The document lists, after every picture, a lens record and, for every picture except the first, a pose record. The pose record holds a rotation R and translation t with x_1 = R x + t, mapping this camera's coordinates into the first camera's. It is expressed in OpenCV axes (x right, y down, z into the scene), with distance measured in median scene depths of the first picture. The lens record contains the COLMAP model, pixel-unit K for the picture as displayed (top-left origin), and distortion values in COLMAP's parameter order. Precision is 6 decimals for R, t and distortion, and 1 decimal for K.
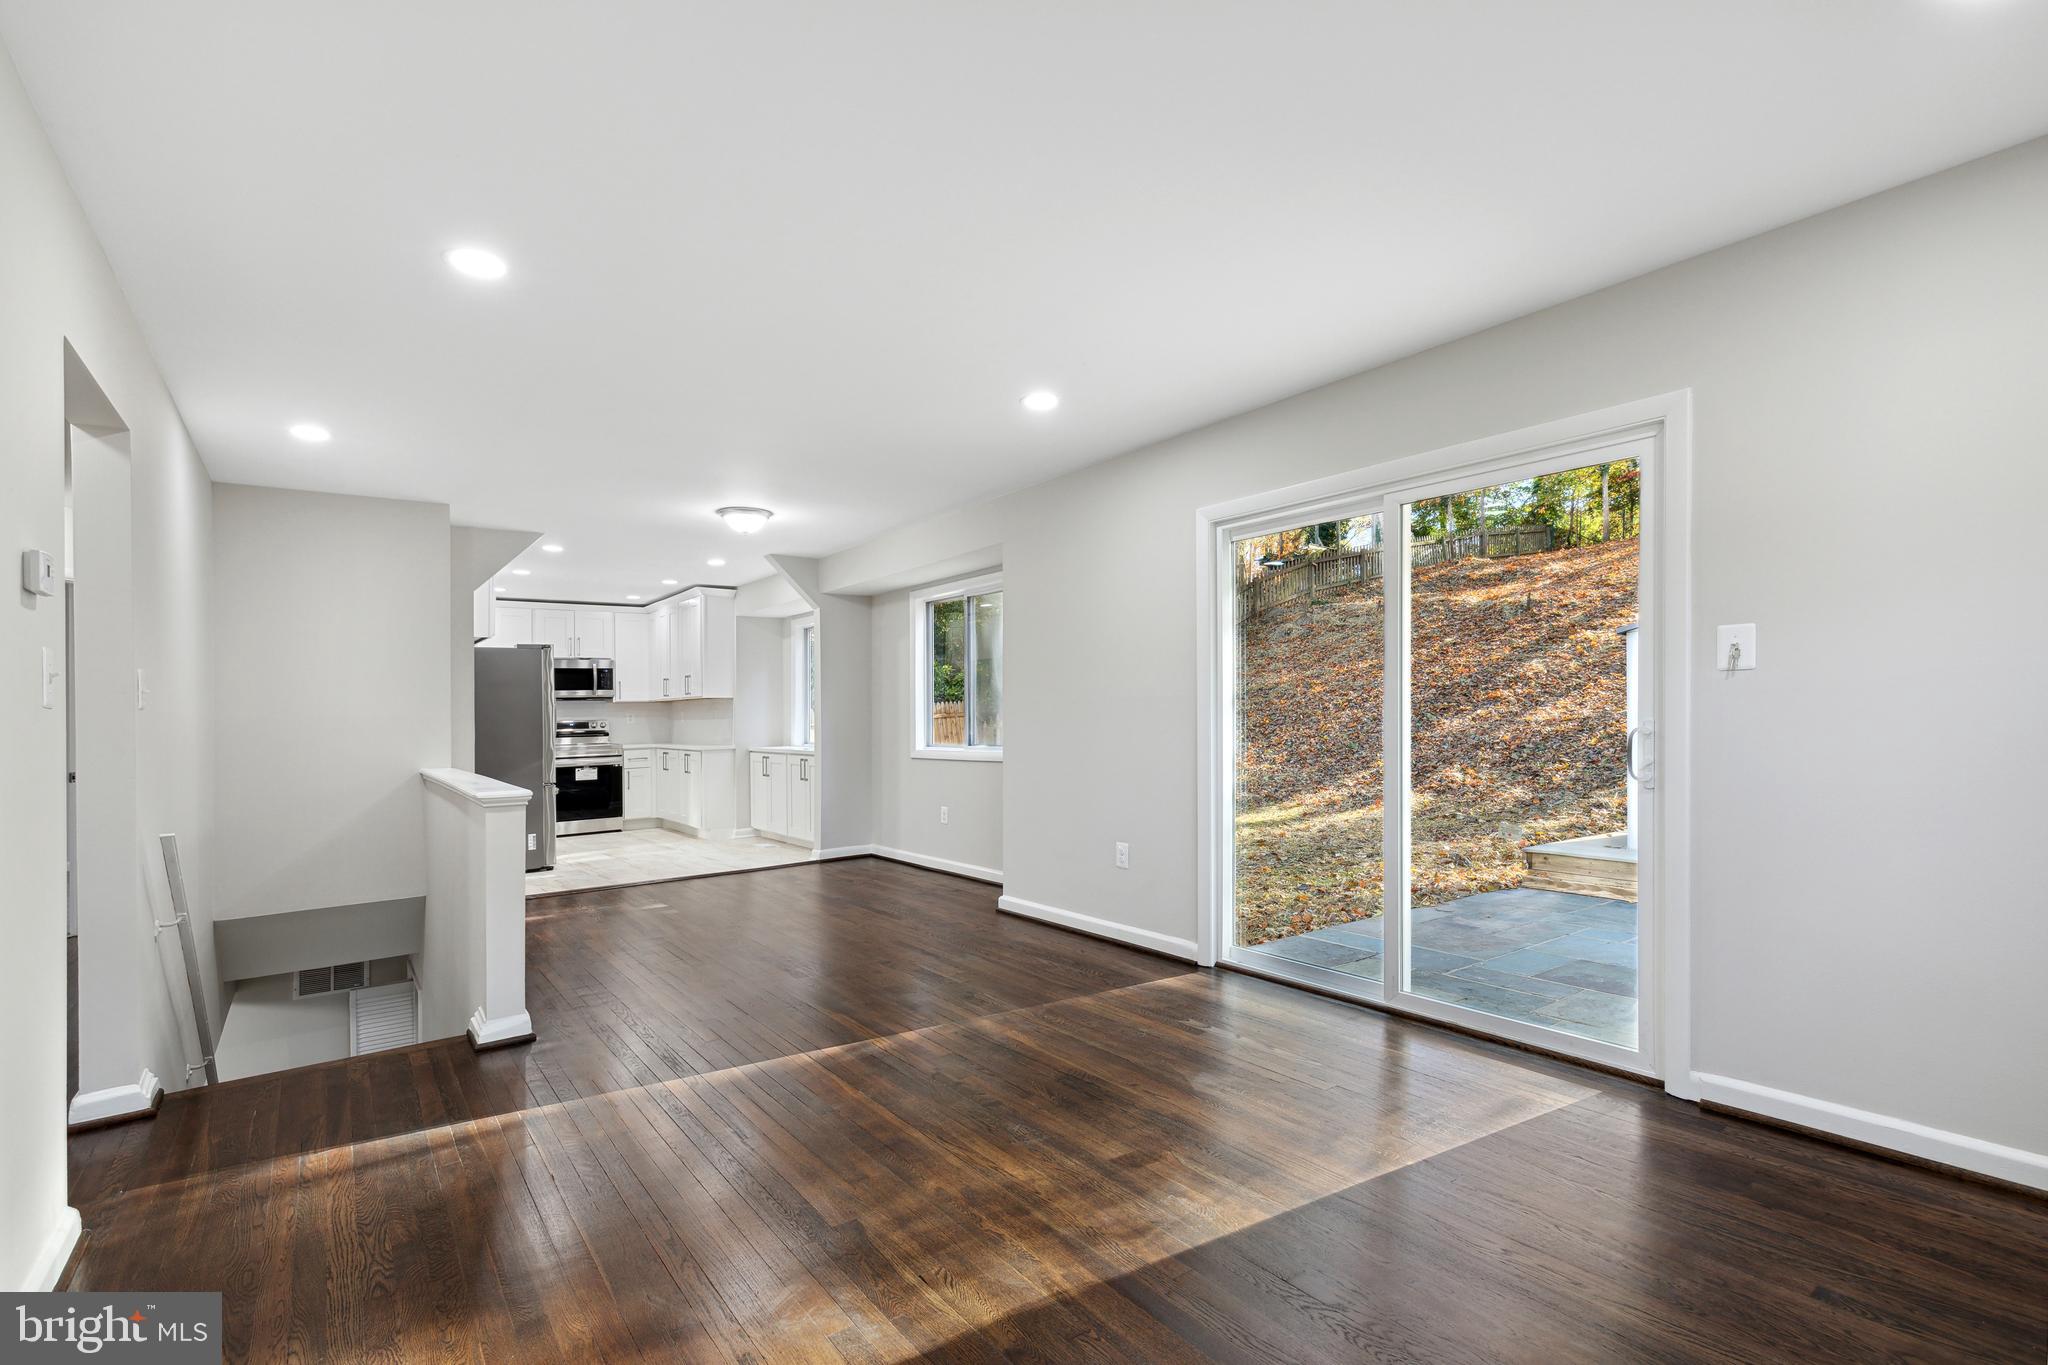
lens RADIAL K [[962.8, 0, 1024.0], [0, 962.8, 682.5], [0, 0, 1]] dist [-0.000898, -0.000162]
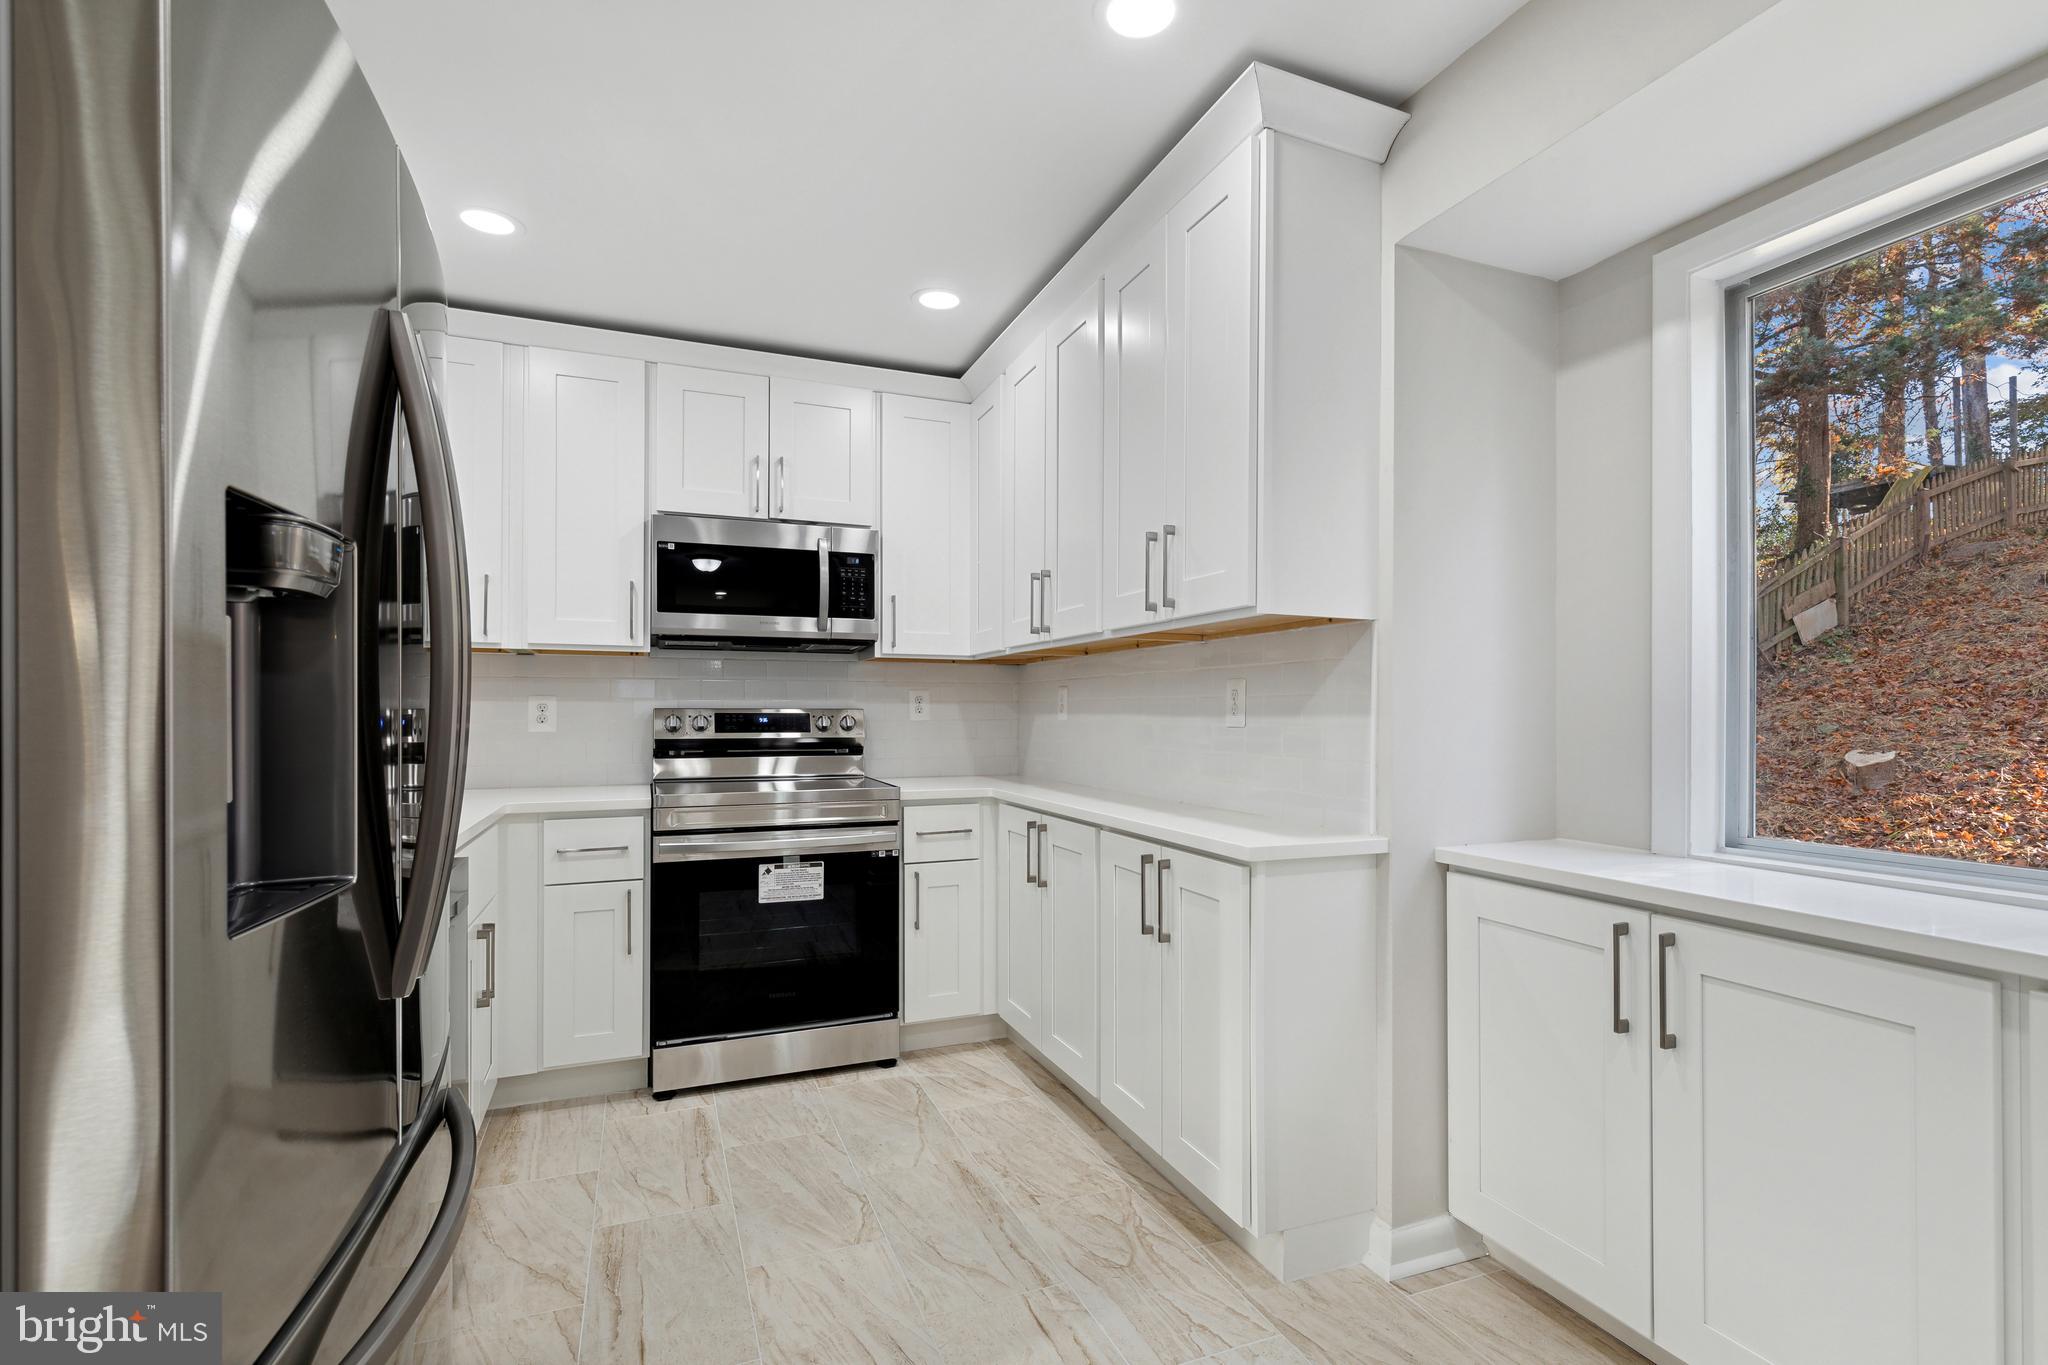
lens RADIAL K [[962.8, 0, 1024.0], [0, 962.8, 682.5], [0, 0, 1]] dist [-0.000898, -0.000162]
pose [[0.967324, 0.011831, -0.253266, -0.585141], [-0.010725, 0.999926, 0.005746, 0.054928], [0.253315, -0.002842, 0.967380, 1.381842]]
